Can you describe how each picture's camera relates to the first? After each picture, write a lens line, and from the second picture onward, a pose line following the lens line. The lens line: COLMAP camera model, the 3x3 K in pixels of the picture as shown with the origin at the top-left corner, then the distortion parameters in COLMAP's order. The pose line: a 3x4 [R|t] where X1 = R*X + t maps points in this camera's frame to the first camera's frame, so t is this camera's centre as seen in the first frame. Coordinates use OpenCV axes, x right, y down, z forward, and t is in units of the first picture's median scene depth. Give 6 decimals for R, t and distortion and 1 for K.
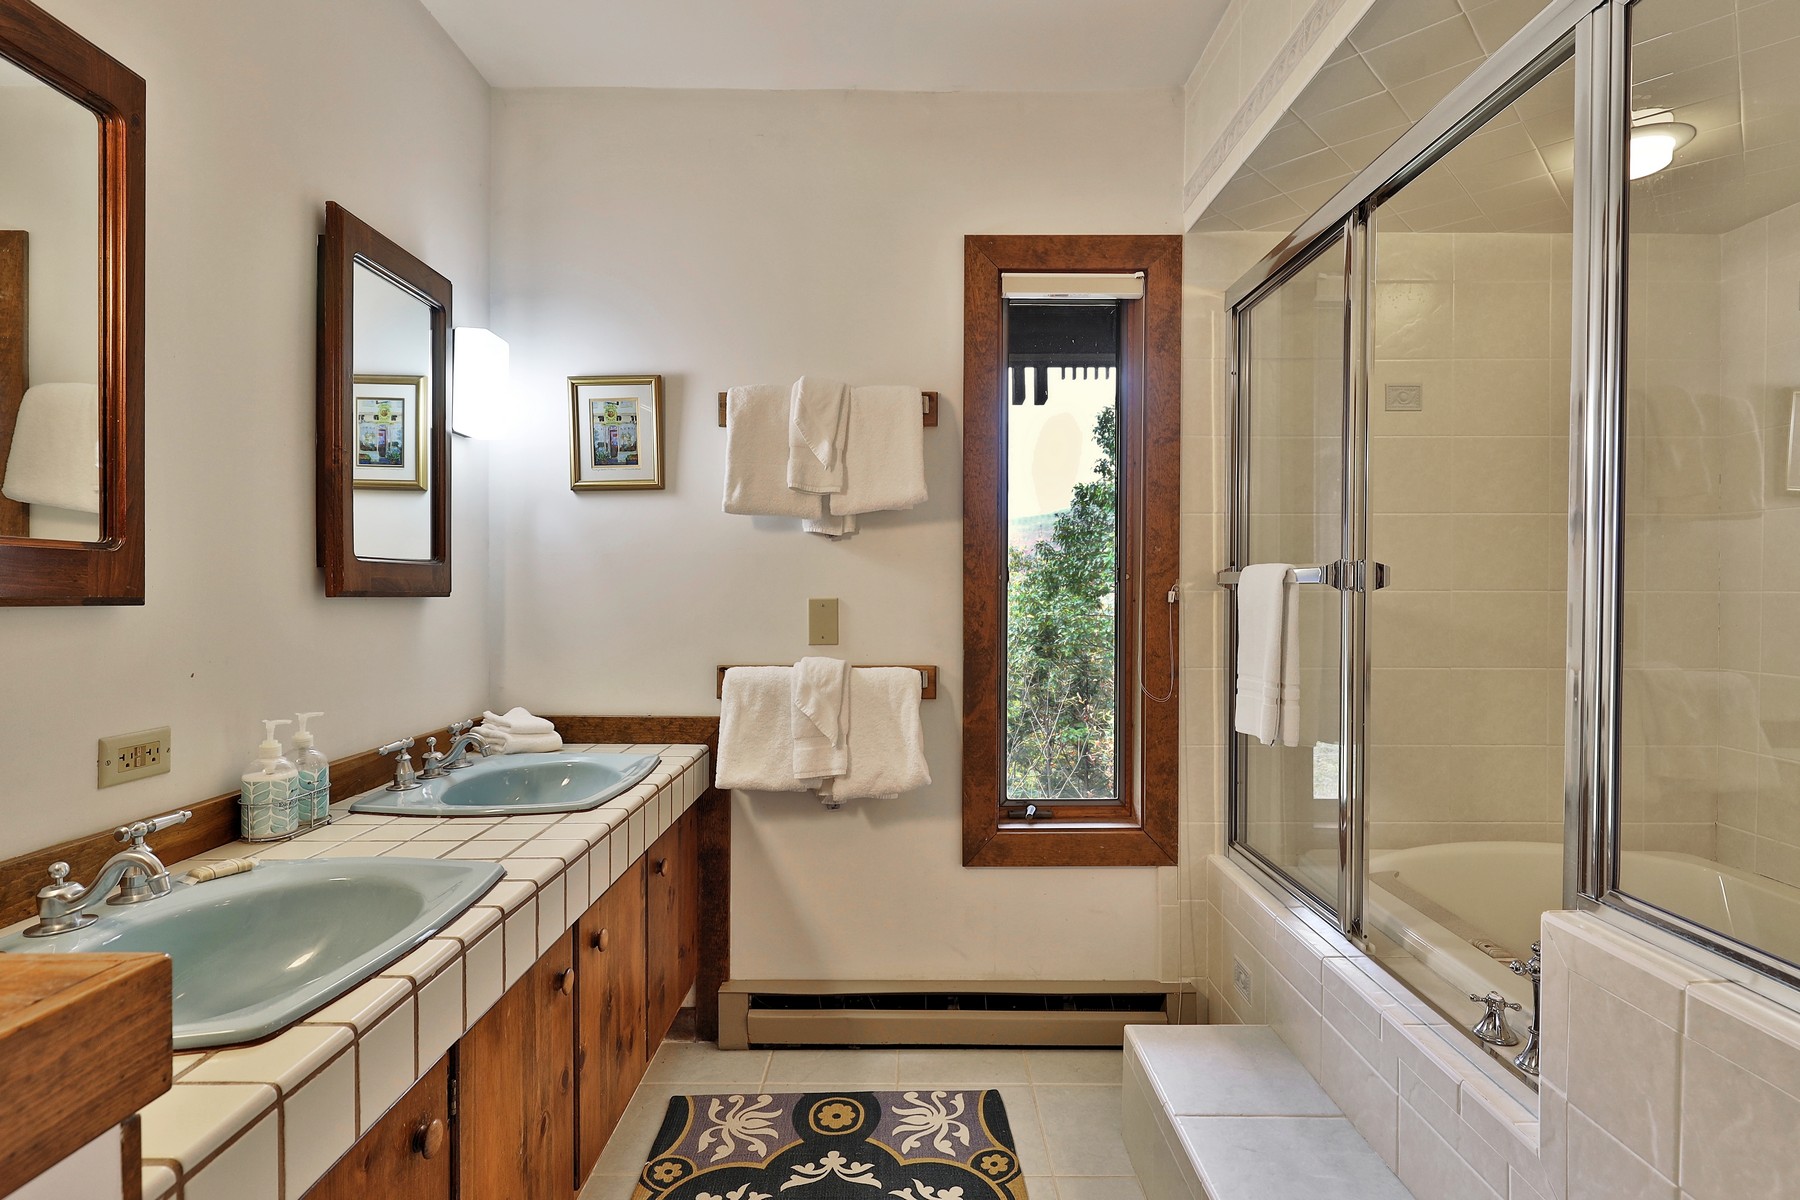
lens RADIAL K [[866.3, 0, 905.8], [0, 866.3, 598.6], [0, 0, 1]] dist [0.003008, -0.001084]
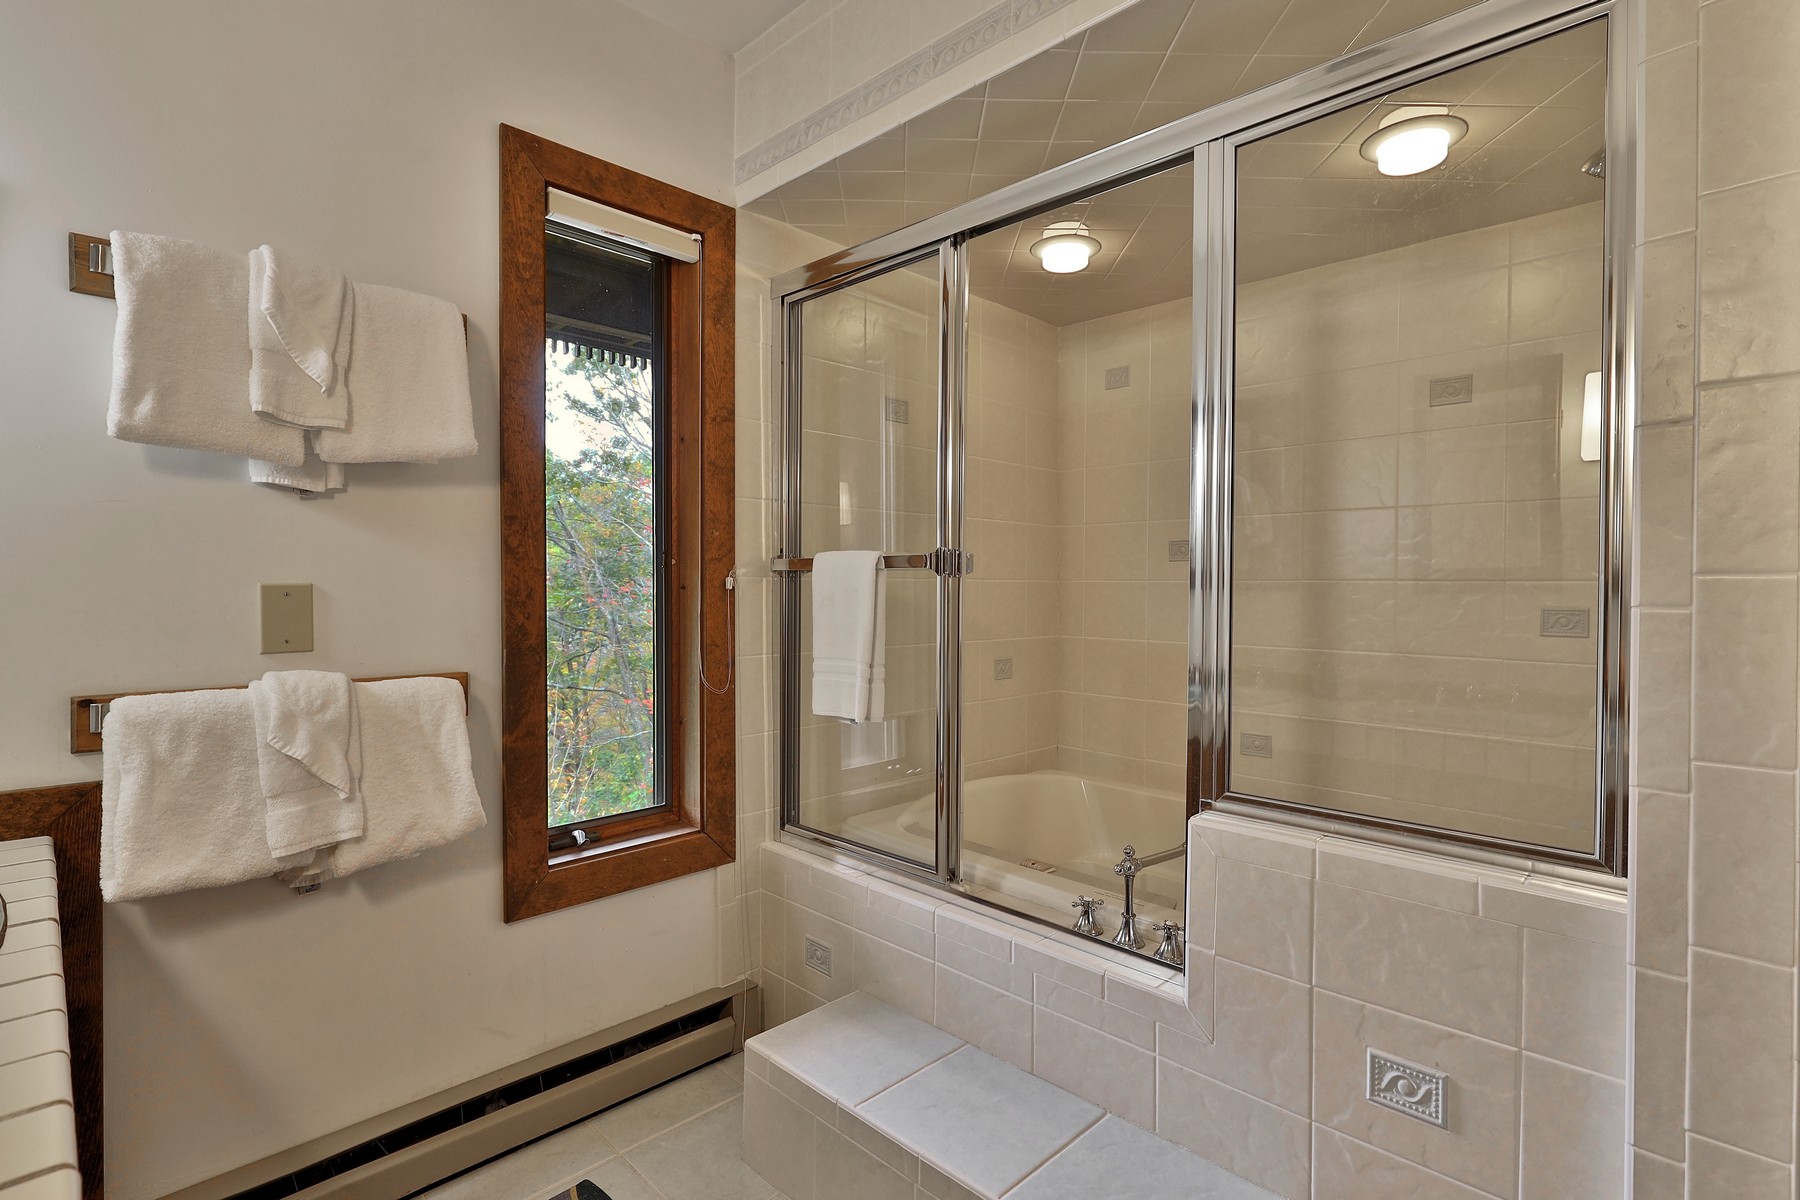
lens RADIAL K [[866.3, 0, 902.6], [0, 866.3, 598.2], [0, 0, 1]] dist [0.003008, -0.001084]
pose [[0.704731, -0.008473, 0.709424, -0.244883], [0.005136, 0.999963, 0.006841, 0.009119], [-0.709456, -0.001177, 0.704749, 0.191390]]
